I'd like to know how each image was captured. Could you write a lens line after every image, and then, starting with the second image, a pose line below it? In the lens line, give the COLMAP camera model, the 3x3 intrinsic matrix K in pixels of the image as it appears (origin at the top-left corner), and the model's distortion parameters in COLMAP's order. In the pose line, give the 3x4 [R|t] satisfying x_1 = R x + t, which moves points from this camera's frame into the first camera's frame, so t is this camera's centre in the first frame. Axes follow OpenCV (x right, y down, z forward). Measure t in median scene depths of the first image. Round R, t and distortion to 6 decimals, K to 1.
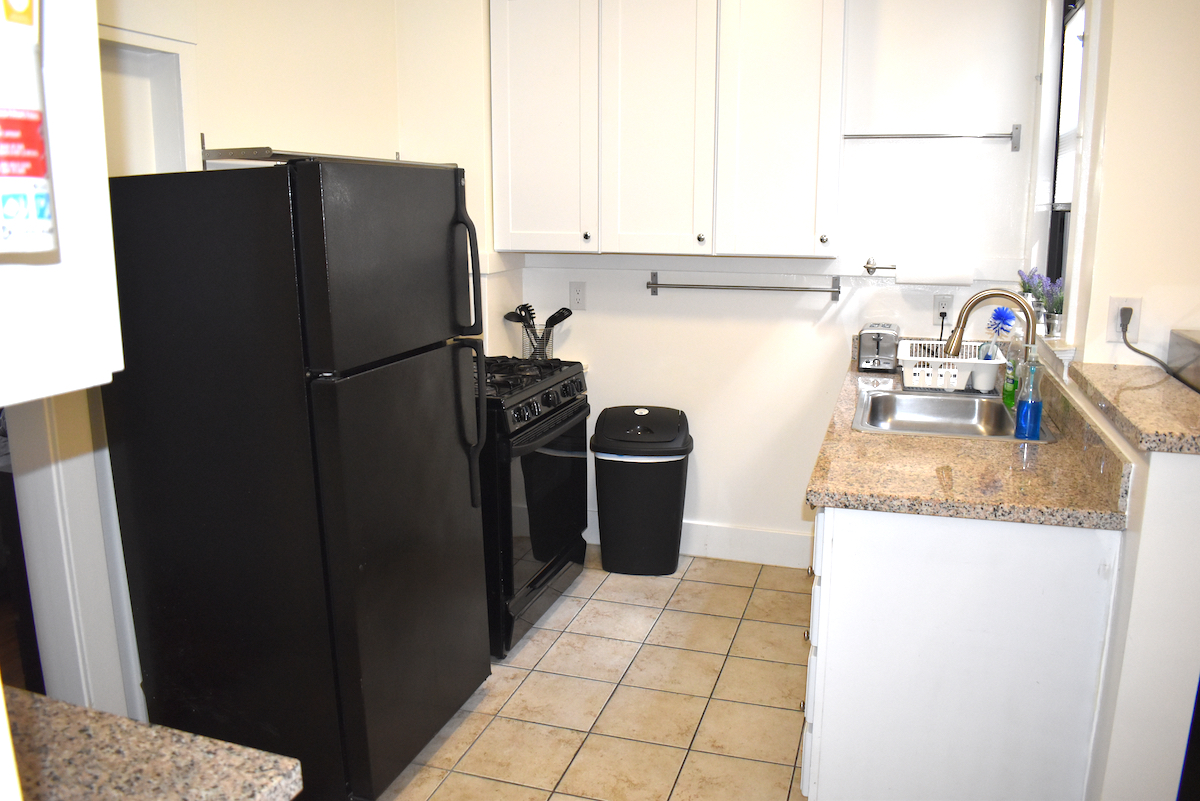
lens RADIAL K [[956.9, 0, 604.4], [0, 956.9, 397.6], [0, 0, 1]] dist [-0.068357, 0.009400]
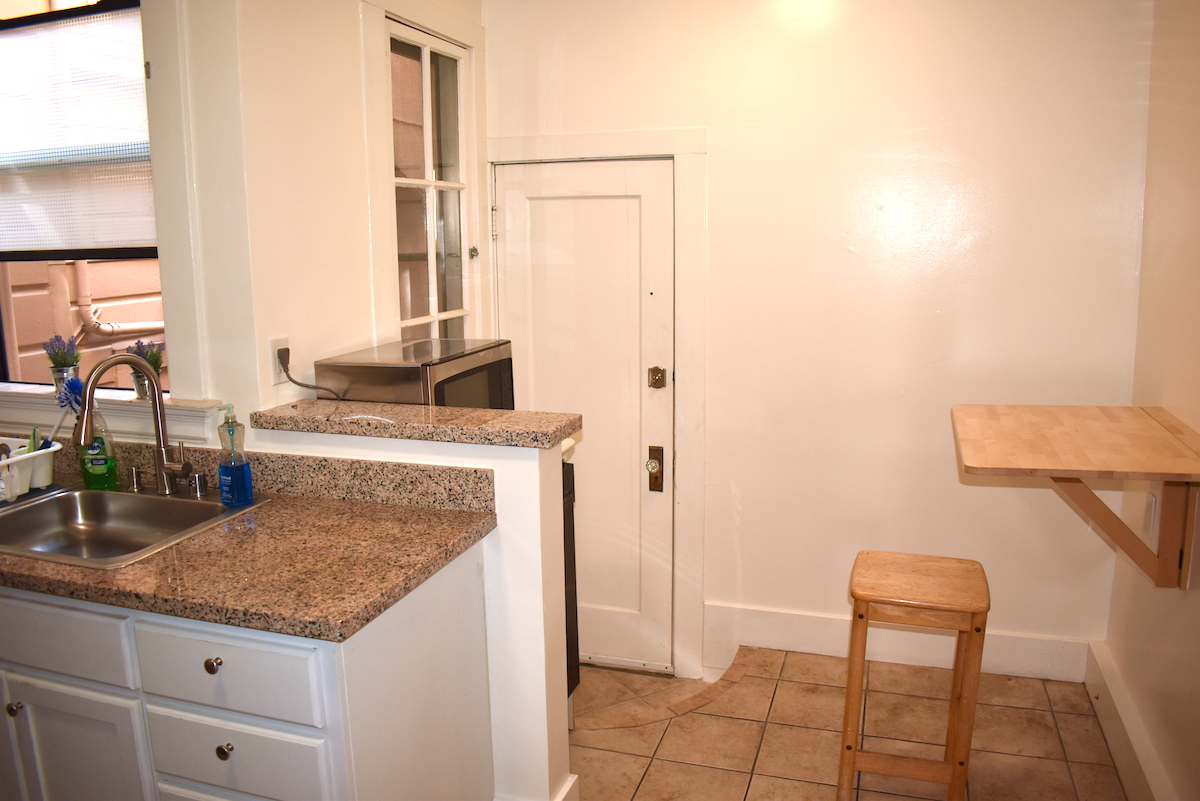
lens RADIAL K [[956.9, 0, 604.4], [0, 956.9, 397.6], [0, 0, 1]] dist [-0.068357, 0.009400]
pose [[0.037207, -0.193113, 0.980471, -0.517782], [0.220663, 0.958519, 0.180416, -0.177738], [-0.974640, 0.209641, 0.078276, 0.689873]]
